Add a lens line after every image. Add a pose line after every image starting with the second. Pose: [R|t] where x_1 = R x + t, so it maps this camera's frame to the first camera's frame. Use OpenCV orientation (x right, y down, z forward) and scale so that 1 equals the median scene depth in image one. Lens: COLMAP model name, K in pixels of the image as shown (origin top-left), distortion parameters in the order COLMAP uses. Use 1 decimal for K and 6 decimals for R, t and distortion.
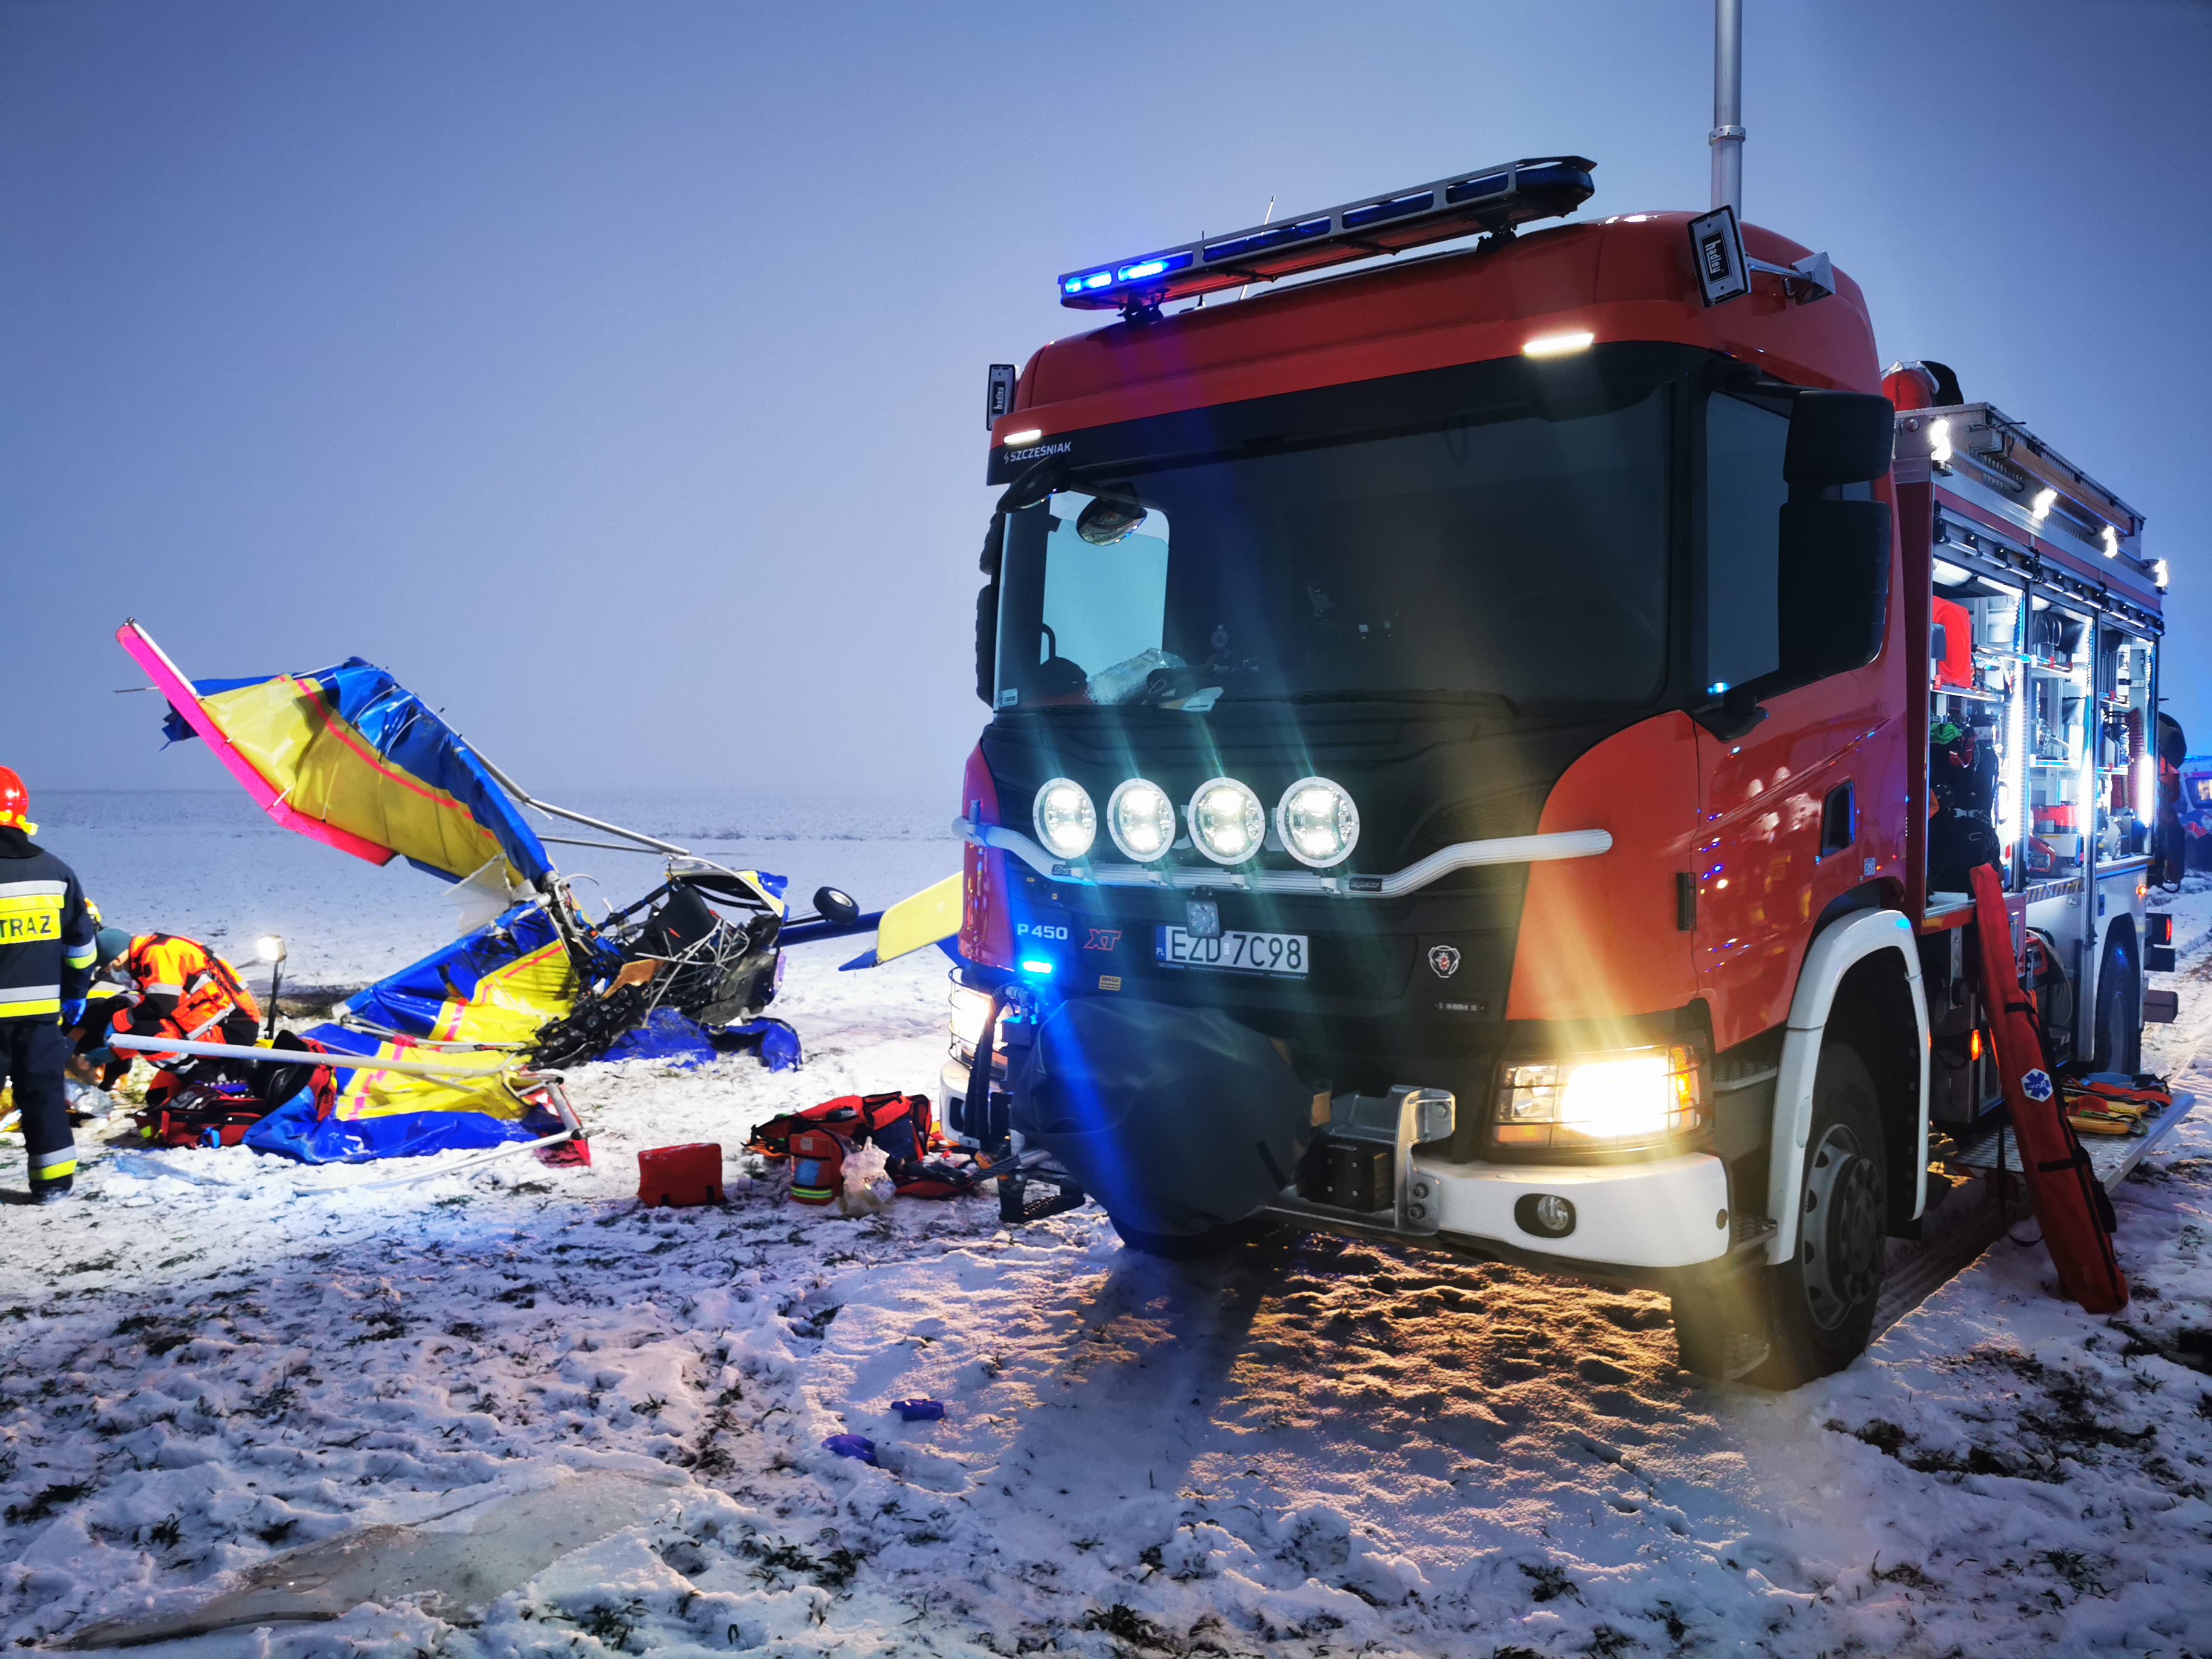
lens RADIAL K [[1757.8, 0, 1110.2], [0, 1757.8, 825.4], [0, 0, 1]] dist [0.028510, -0.038633]
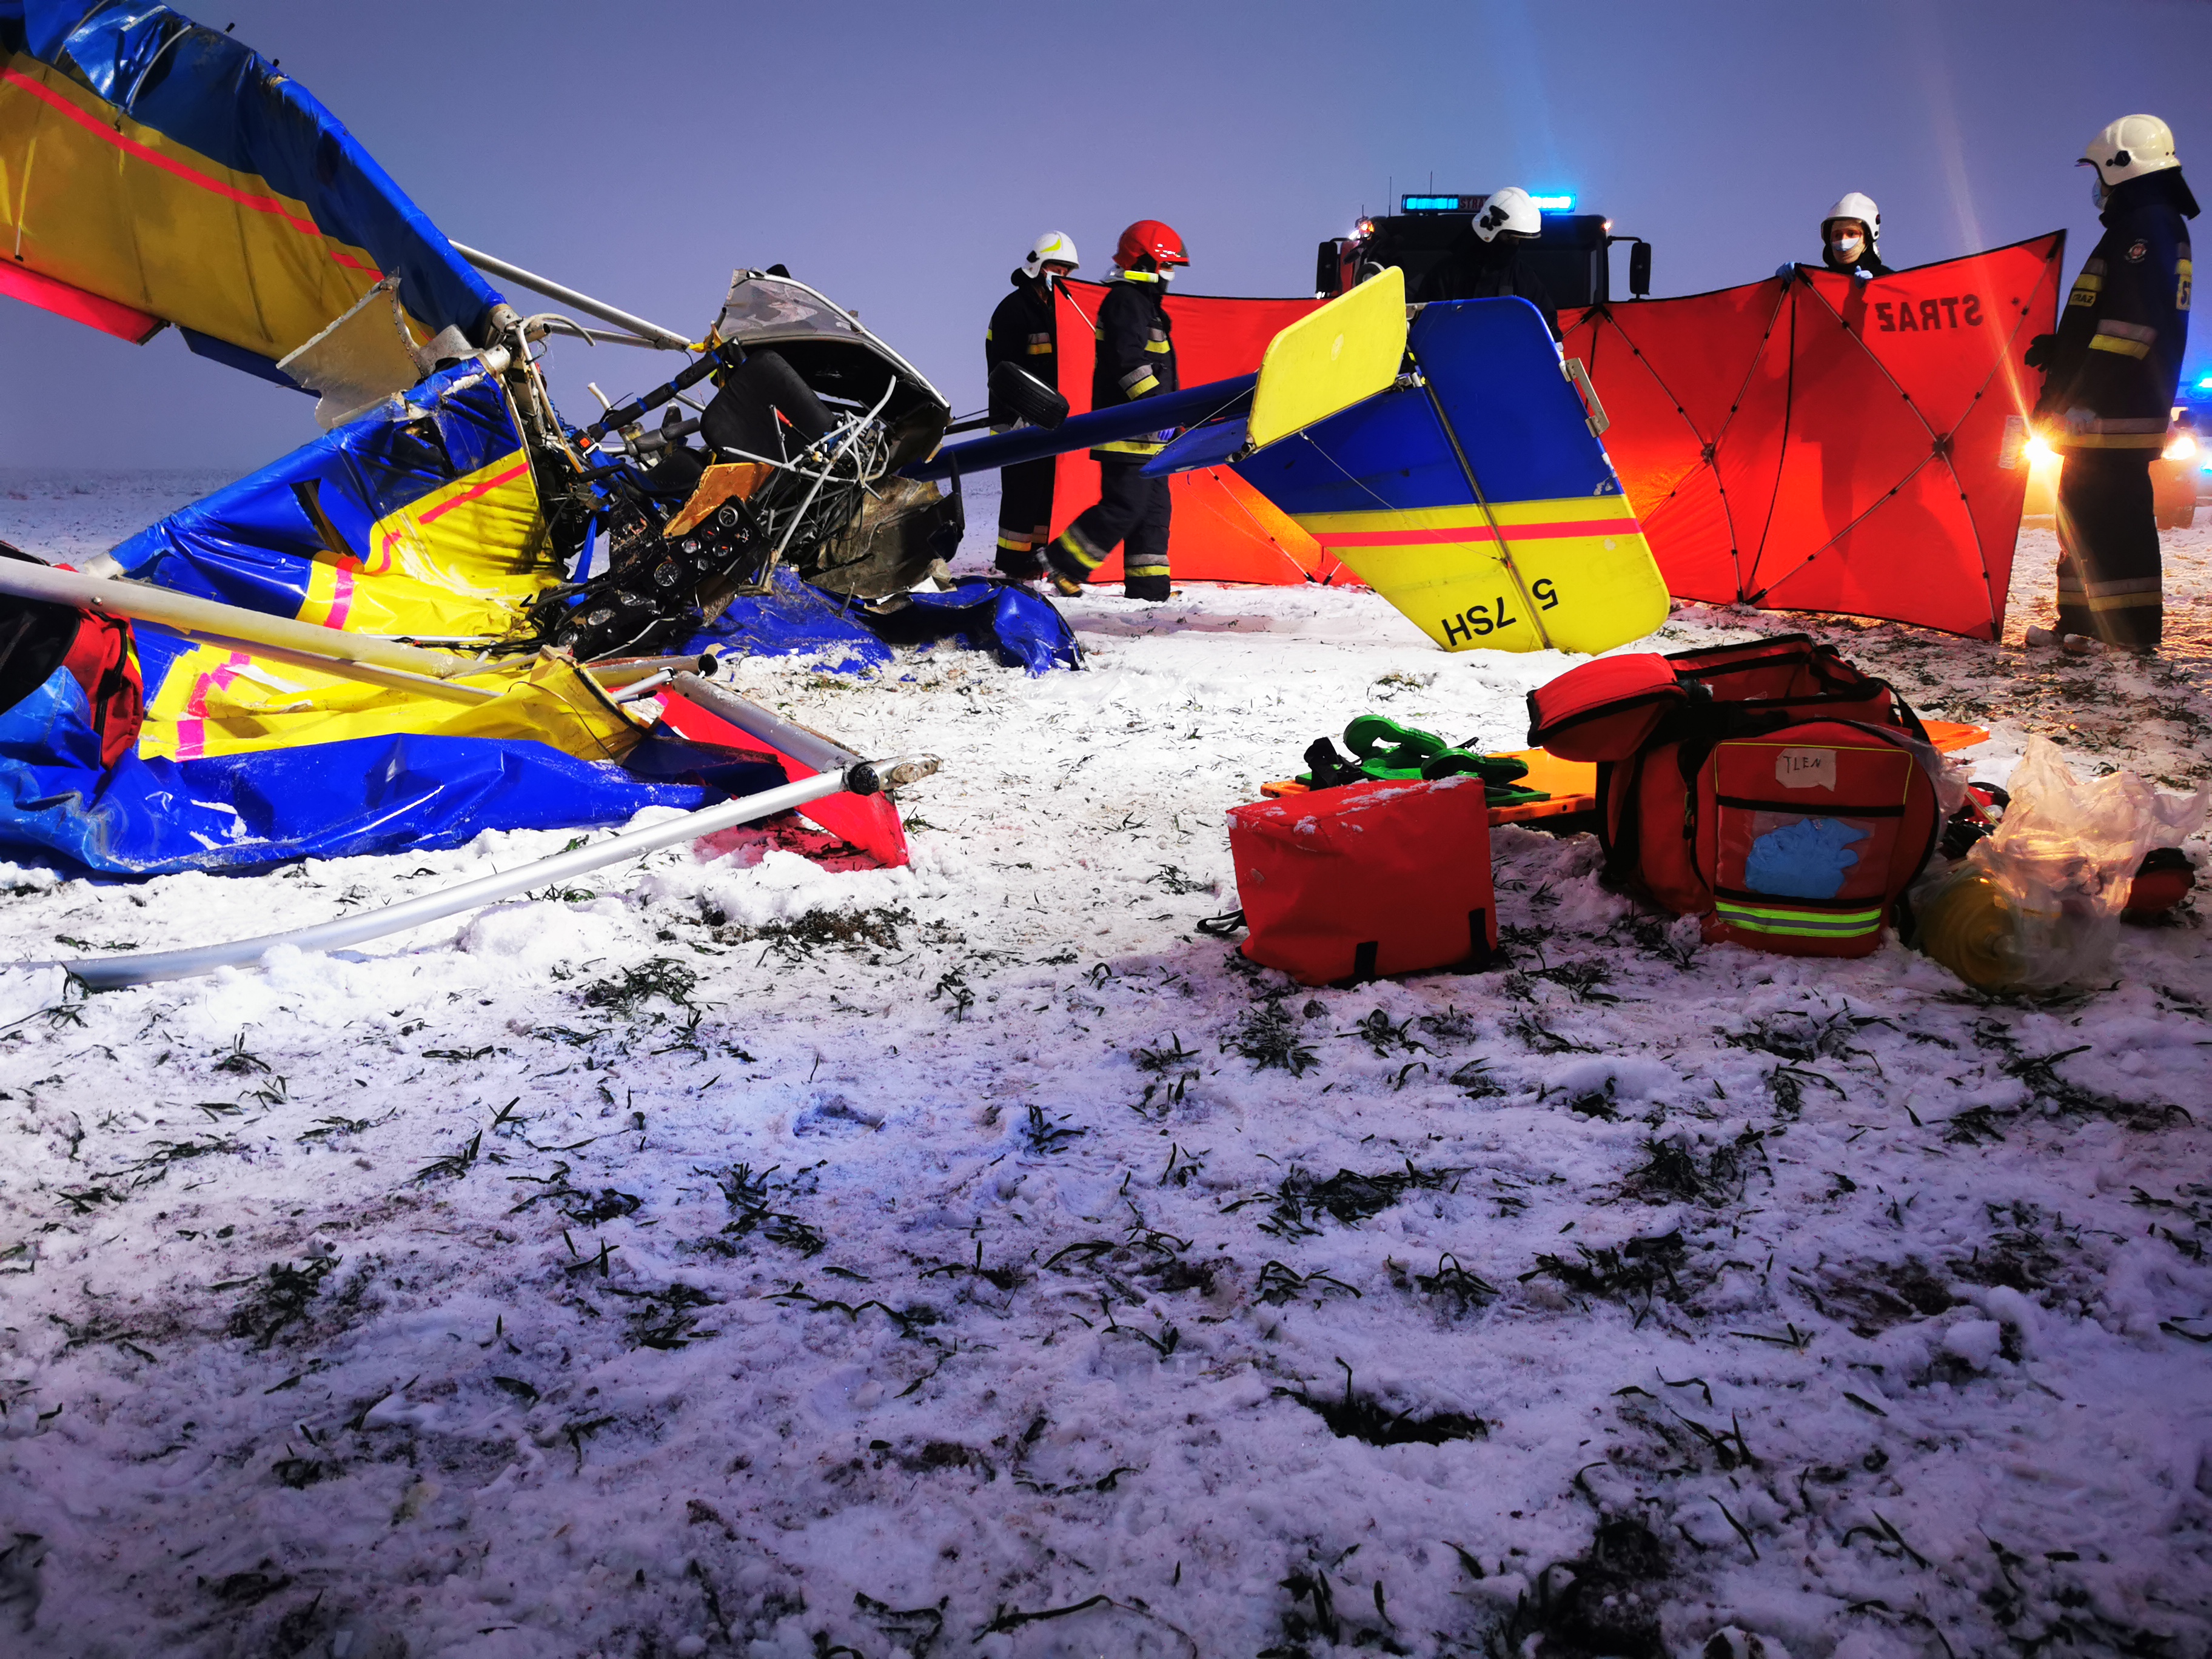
lens RADIAL K [[1757.8, 0, 1106.4], [0, 1757.8, 838.3], [0, 0, 1]] dist [0.028510, -0.038633]
pose [[0.991480, -0.028666, 0.127069, -0.230920], [0.005673, 0.984062, 0.177736, 0.094454], [-0.130139, -0.175501, 0.975840, 0.489088]]
